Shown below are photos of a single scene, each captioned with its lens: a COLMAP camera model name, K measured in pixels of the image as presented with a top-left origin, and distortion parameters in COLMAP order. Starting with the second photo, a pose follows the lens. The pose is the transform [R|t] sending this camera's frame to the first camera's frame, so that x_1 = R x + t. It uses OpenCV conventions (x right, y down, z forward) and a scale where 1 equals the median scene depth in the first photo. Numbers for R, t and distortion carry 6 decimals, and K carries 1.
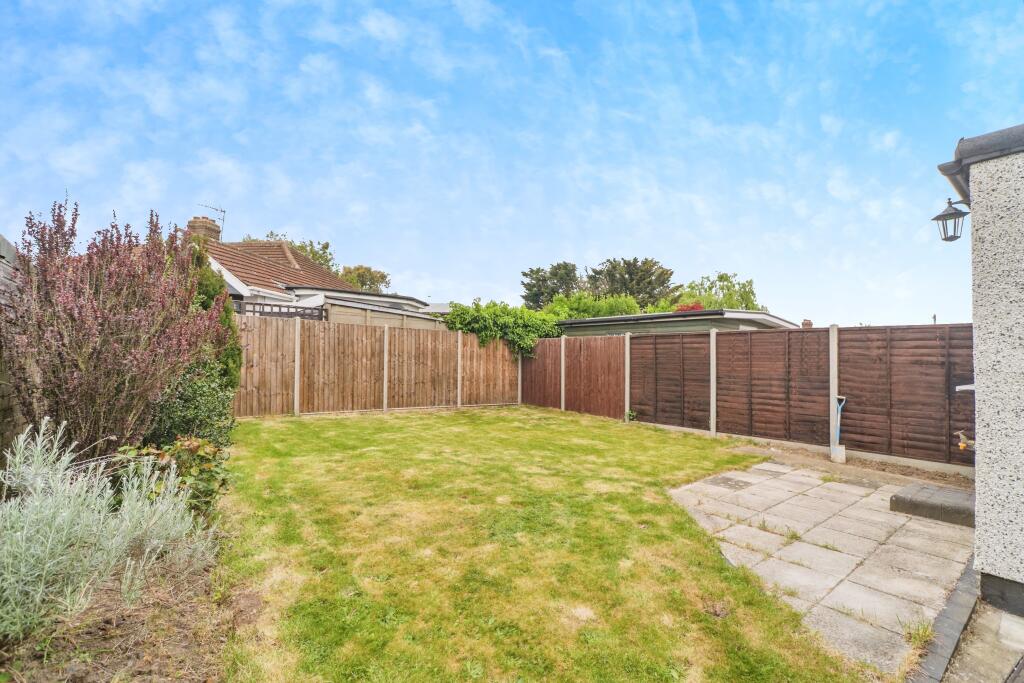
lens RADIAL K [[447.3, 0, 510.7], [0, 447.3, 347.6], [0, 0, 1]] dist [-0.014255, 0.005730]
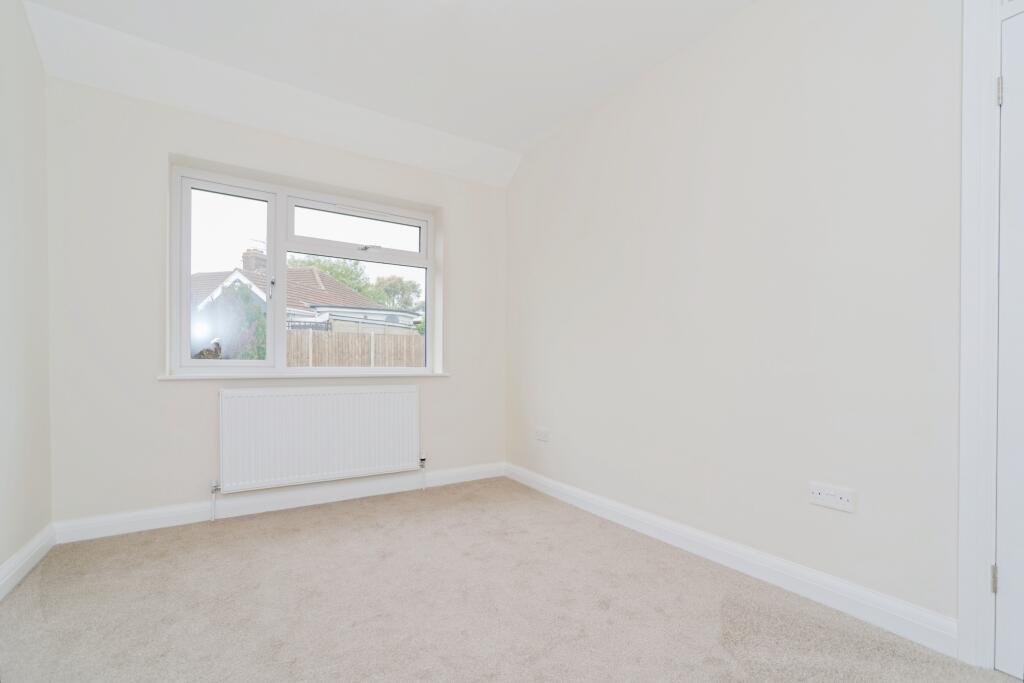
lens RADIAL K [[447.3, 0, 506.6], [0, 447.3, 366.4], [0, 0, 1]] dist [-0.014255, 0.005730]
pose [[0.994203, -0.012353, -0.106807, 0.283640], [0.016483, 0.999147, 0.037870, 0.010745], [0.106248, -0.039411, 0.993558, -0.363502]]
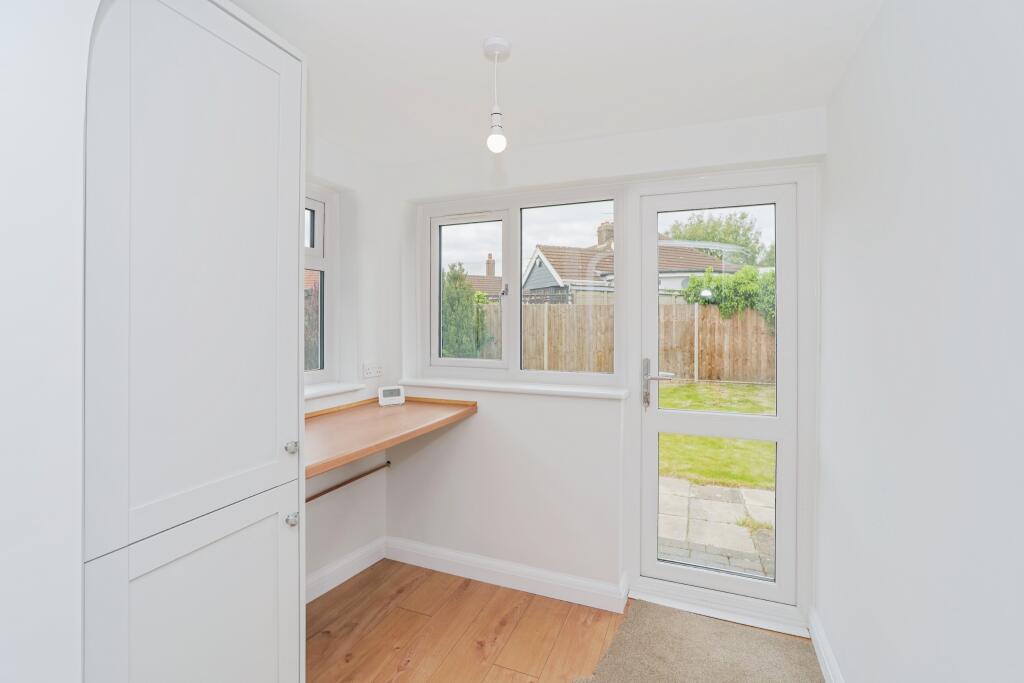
lens RADIAL K [[447.3, 0, 543.3], [0, 447.3, 324.2], [0, 0, 1]] dist [-0.014255, 0.005730]
pose [[0.548360, -0.013781, -0.836129, 0.537531], [0.032269, 0.999468, 0.004690, -0.007547], [0.835619, -0.029553, 0.548514, 0.190686]]
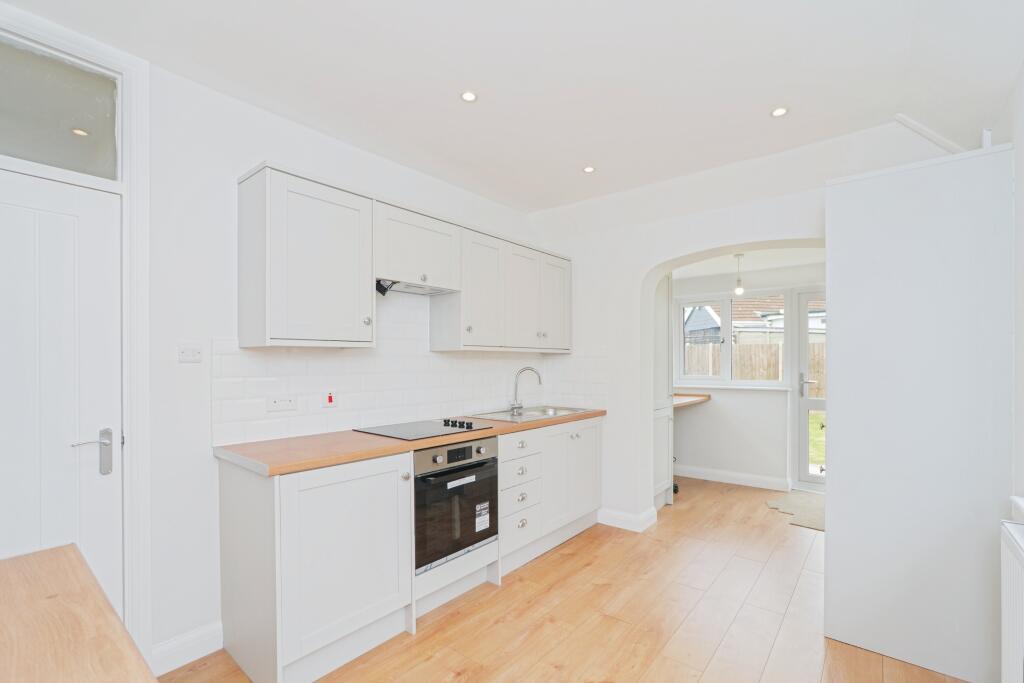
lens RADIAL K [[447.3, 0, 524.6], [0, 447.3, 364.5], [0, 0, 1]] dist [-0.014255, 0.005730]
pose [[0.227334, -0.018506, -0.973641, 0.744851], [0.040277, 0.999143, -0.009587, -0.003679], [0.972984, -0.037036, 0.227884, -0.010723]]
